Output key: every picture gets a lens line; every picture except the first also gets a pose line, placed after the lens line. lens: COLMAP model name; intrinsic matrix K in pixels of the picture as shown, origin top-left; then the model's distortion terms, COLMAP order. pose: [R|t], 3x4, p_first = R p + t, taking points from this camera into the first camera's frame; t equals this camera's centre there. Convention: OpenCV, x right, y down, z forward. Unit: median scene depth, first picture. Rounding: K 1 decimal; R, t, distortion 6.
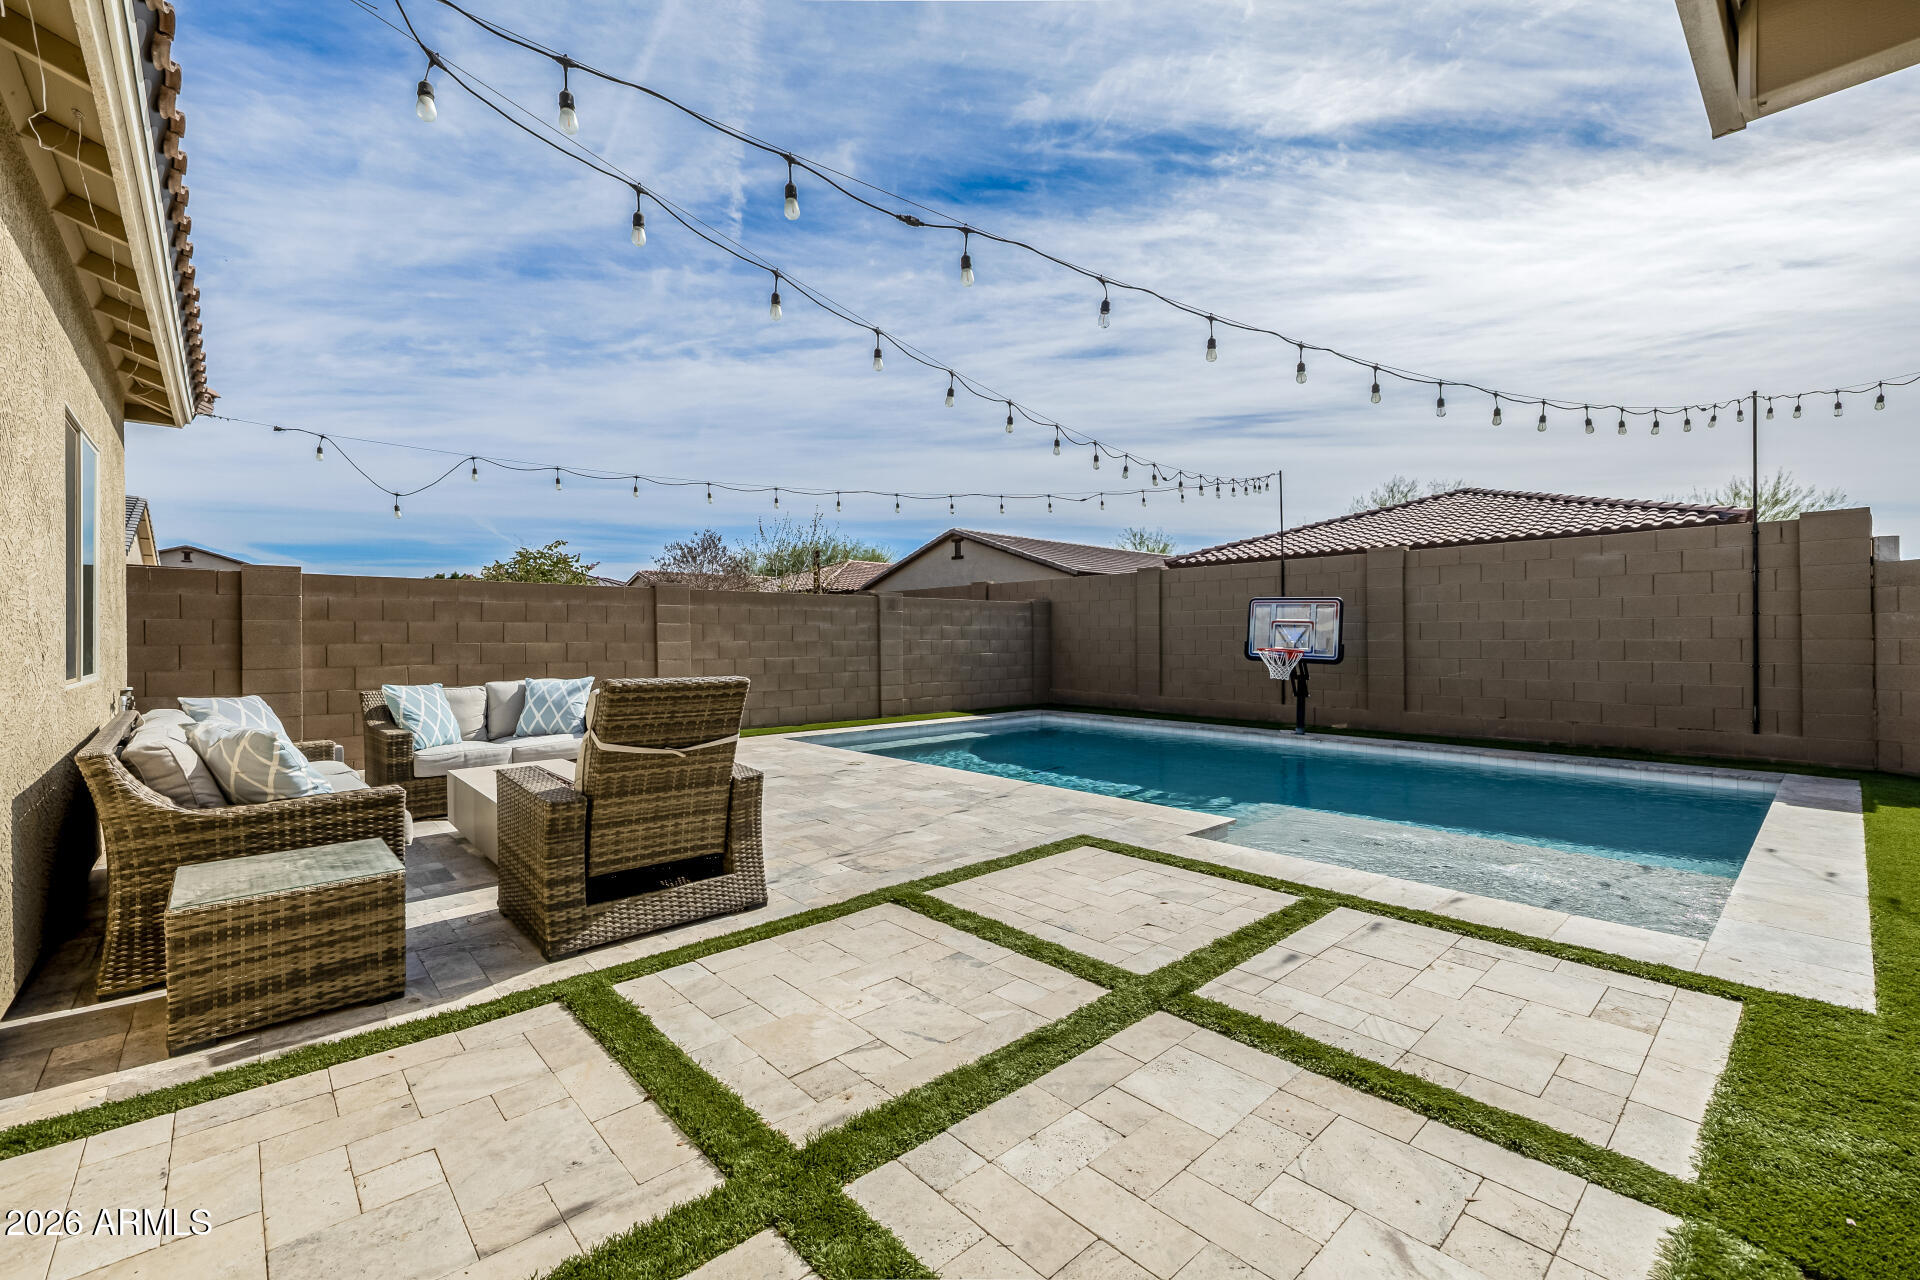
lens RADIAL K [[807.7, 0, 946.2], [0, 807.7, 629.5], [0, 0, 1]] dist [0.000114, -0.000170]
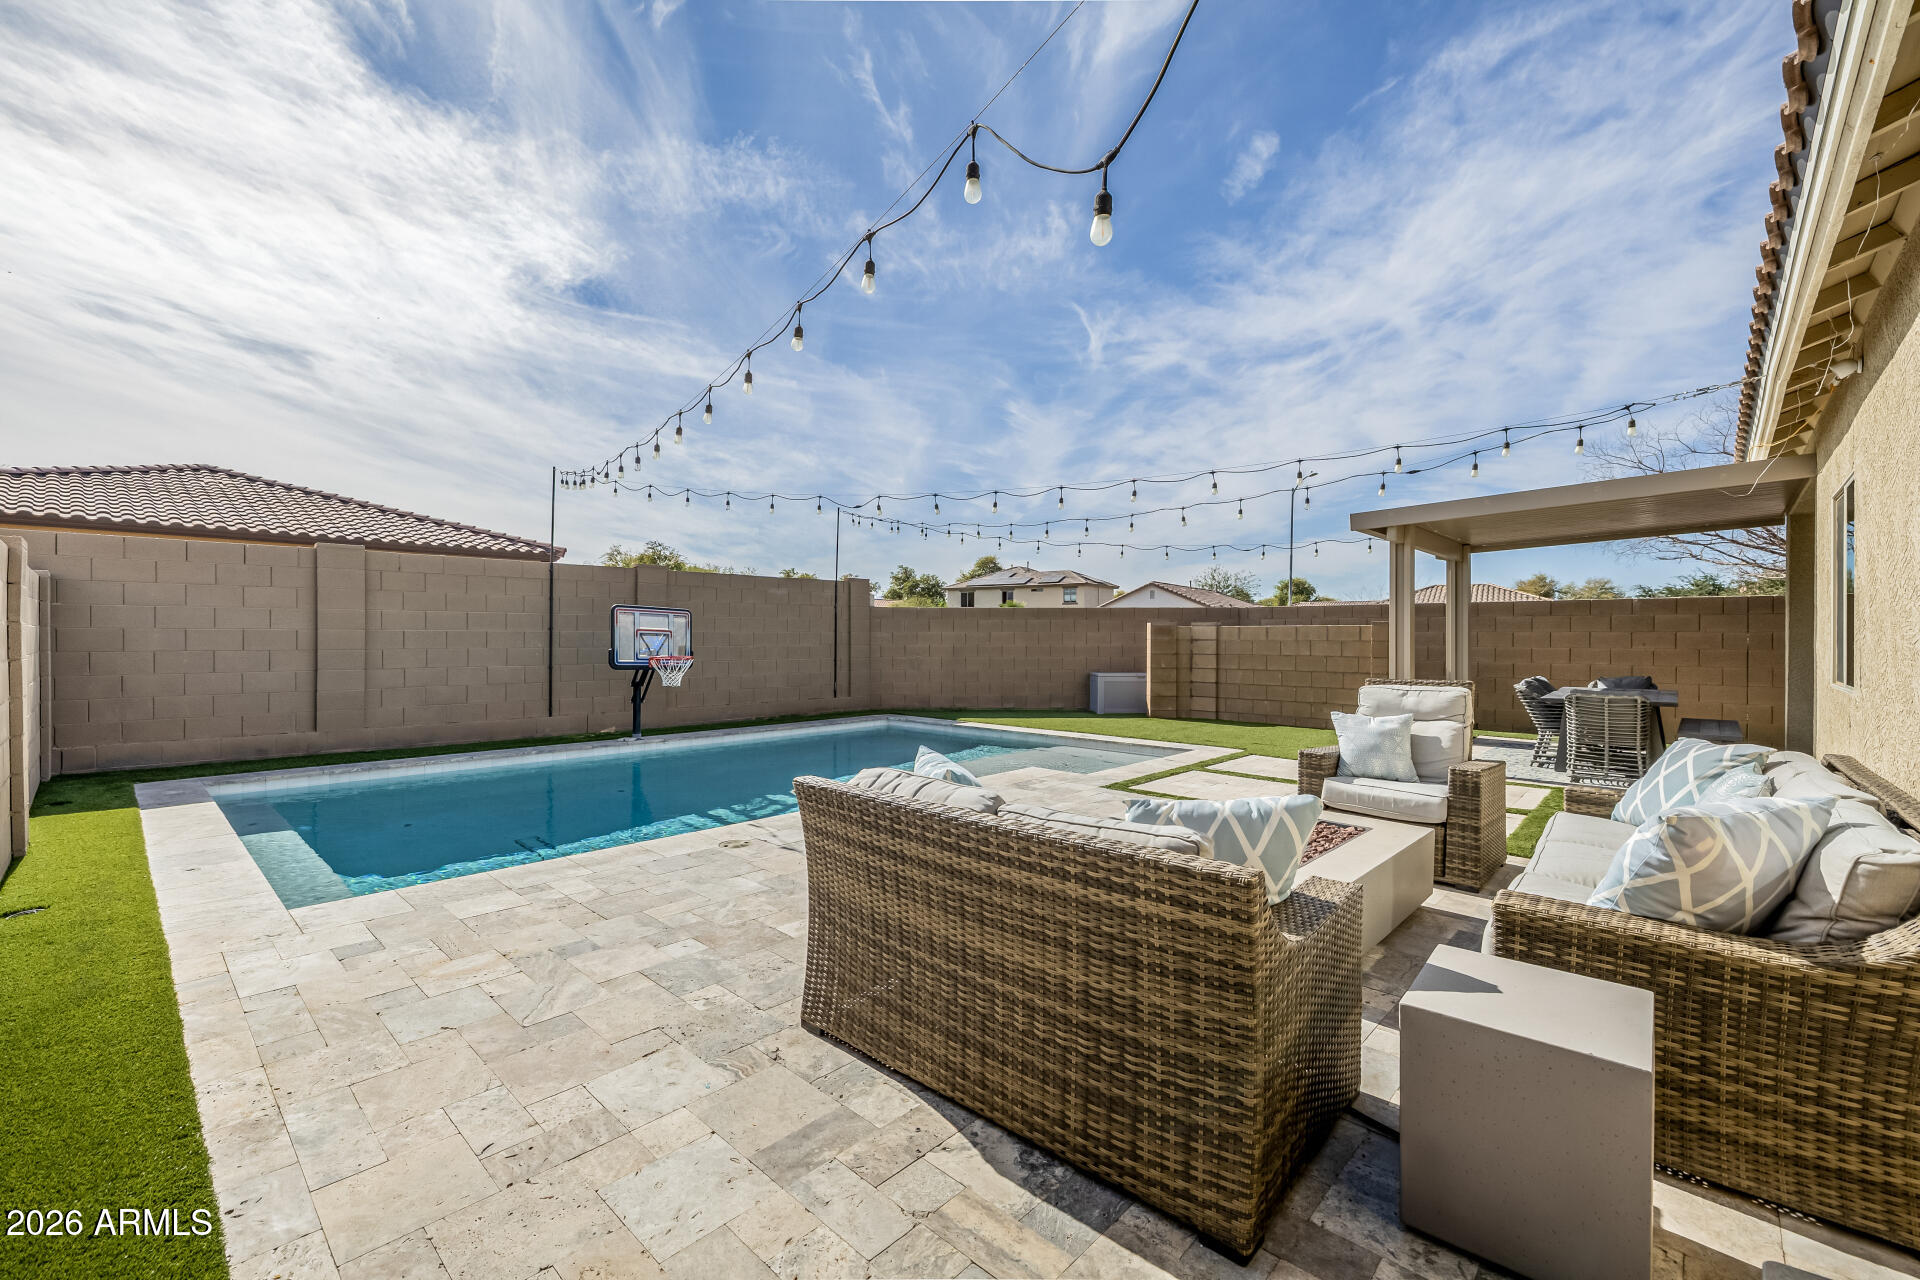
lens RADIAL K [[793.8, 0, 954.0], [0, 793.8, 631.6], [0, 0, 1]] dist [0.002705, -0.000154]
pose [[-0.085469, 0.010392, 0.996287, -0.475314], [-0.011022, 0.999875, -0.011375, -0.000549], [-0.996280, -0.011953, -0.085344, 0.548484]]
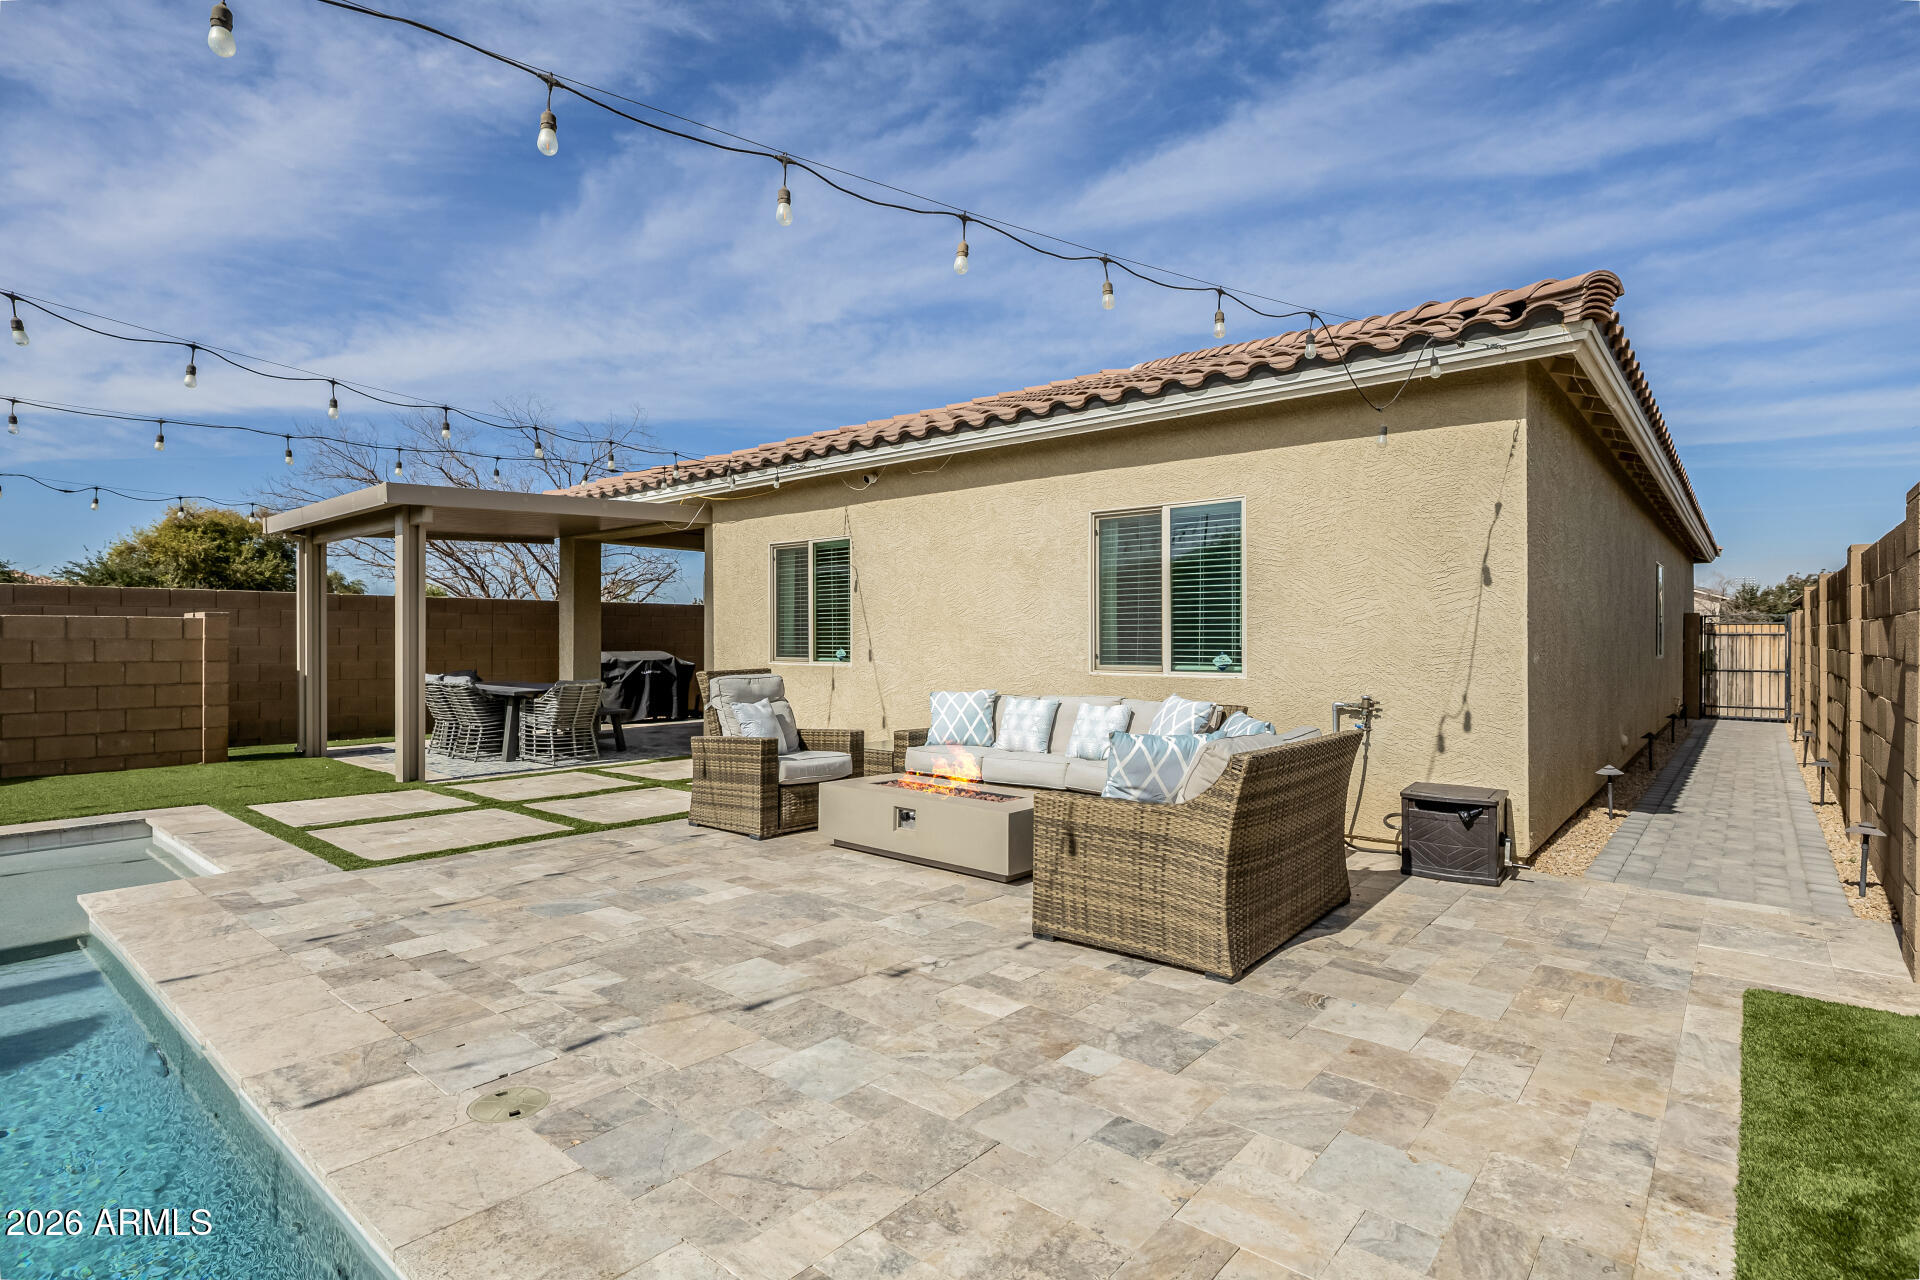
lens RADIAL K [[944.0, 0, 917.5], [0, 944.0, 634.0], [0, 0, 1]] dist [0.000813, 0.000219]
pose [[-0.993811, 0.003512, -0.111027, -0.134698], [0.004814, 0.999923, -0.011461, 0.002381], [0.110978, -0.011925, -0.993751, 0.839060]]
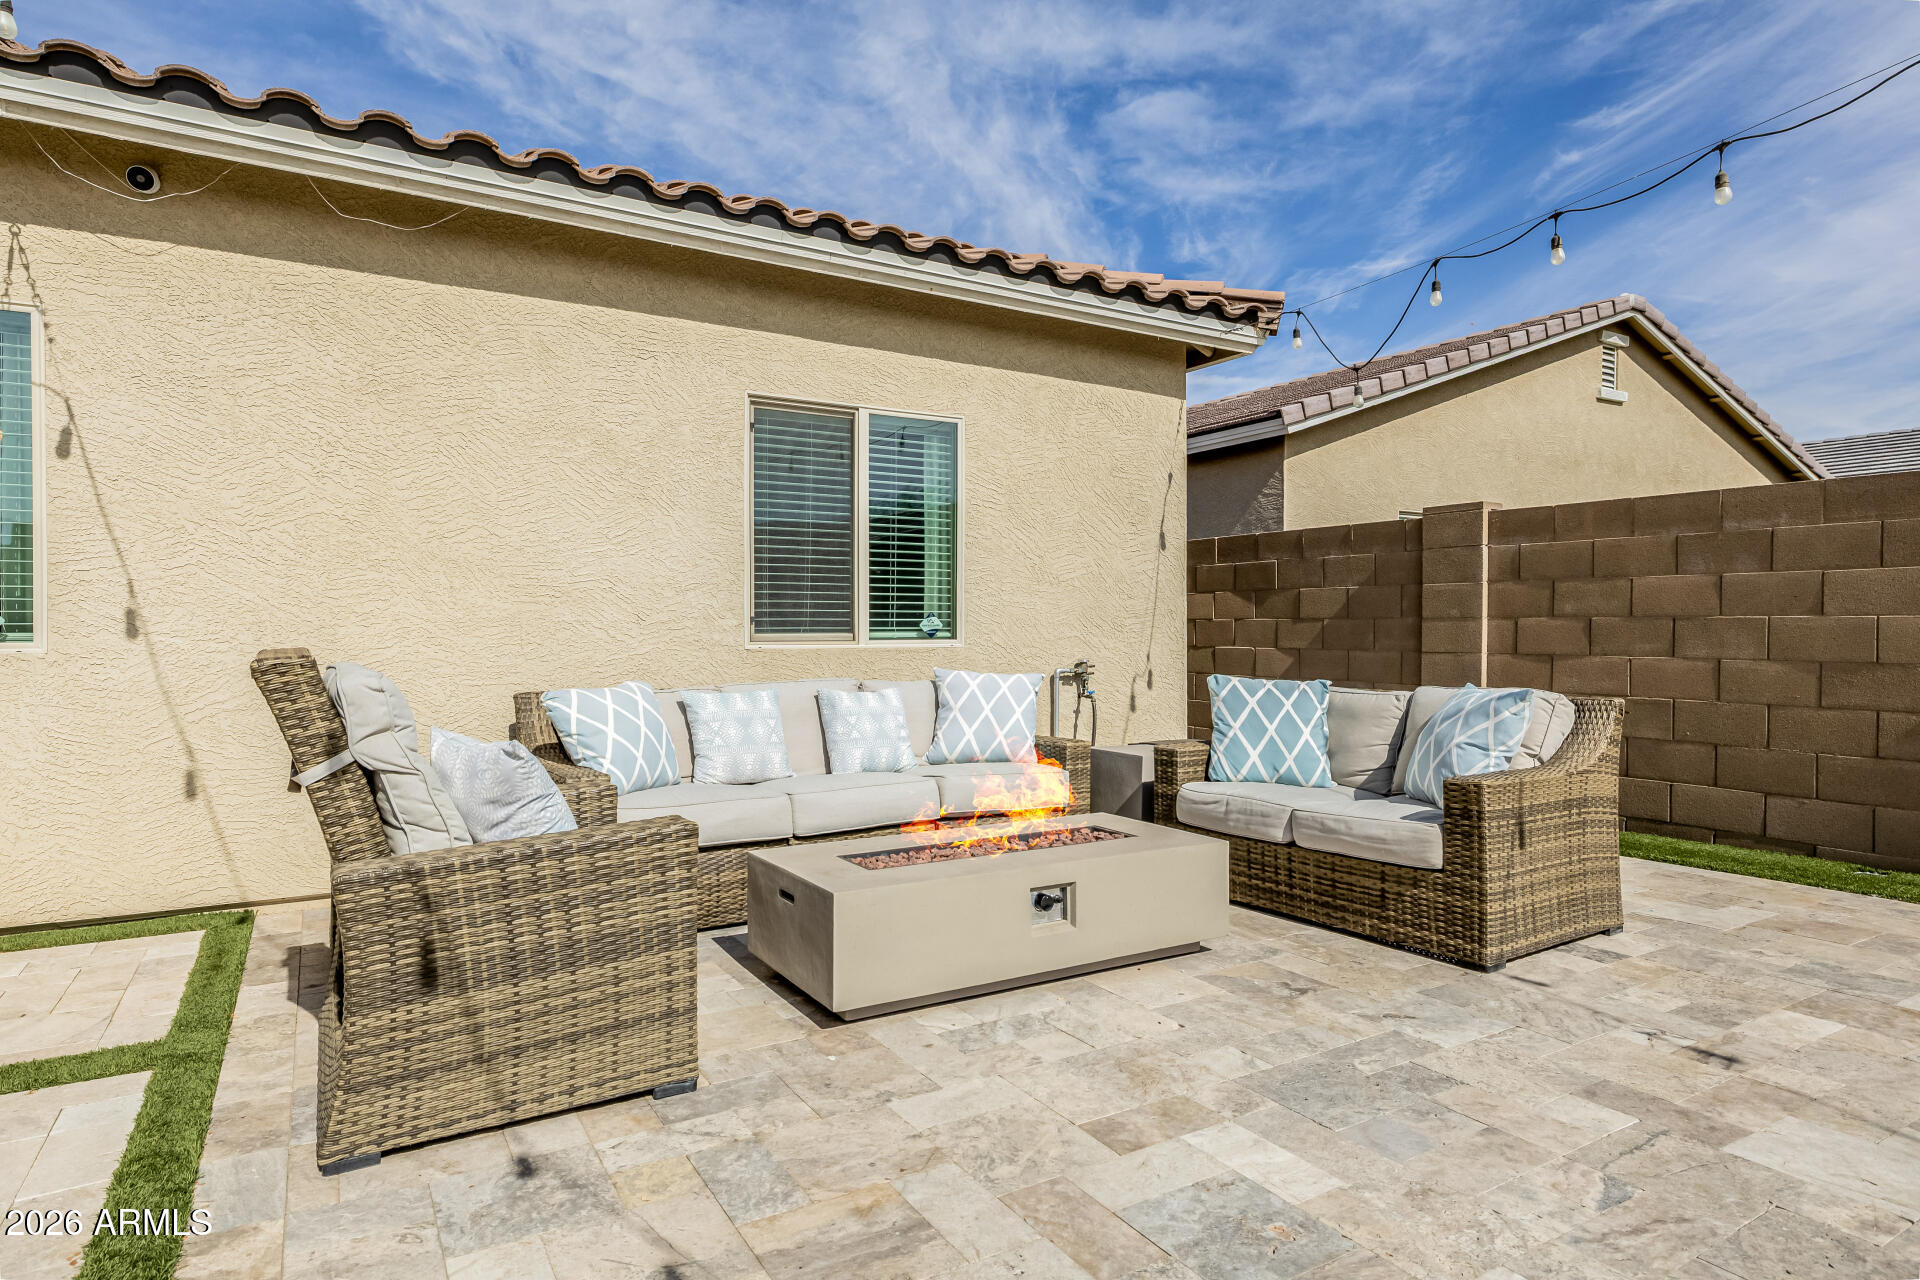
lens RADIAL K [[1059.0, 0, 960.0], [0, 1059.0, 640.0], [0, 0, 1]] dist [-0.002113, 0.000195]
pose [[-0.192149, 0.014393, -0.981260, 0.082616], [0.007597, 0.999884, 0.013178, 0.012703], [0.981336, -0.004923, -0.192236, 0.438378]]
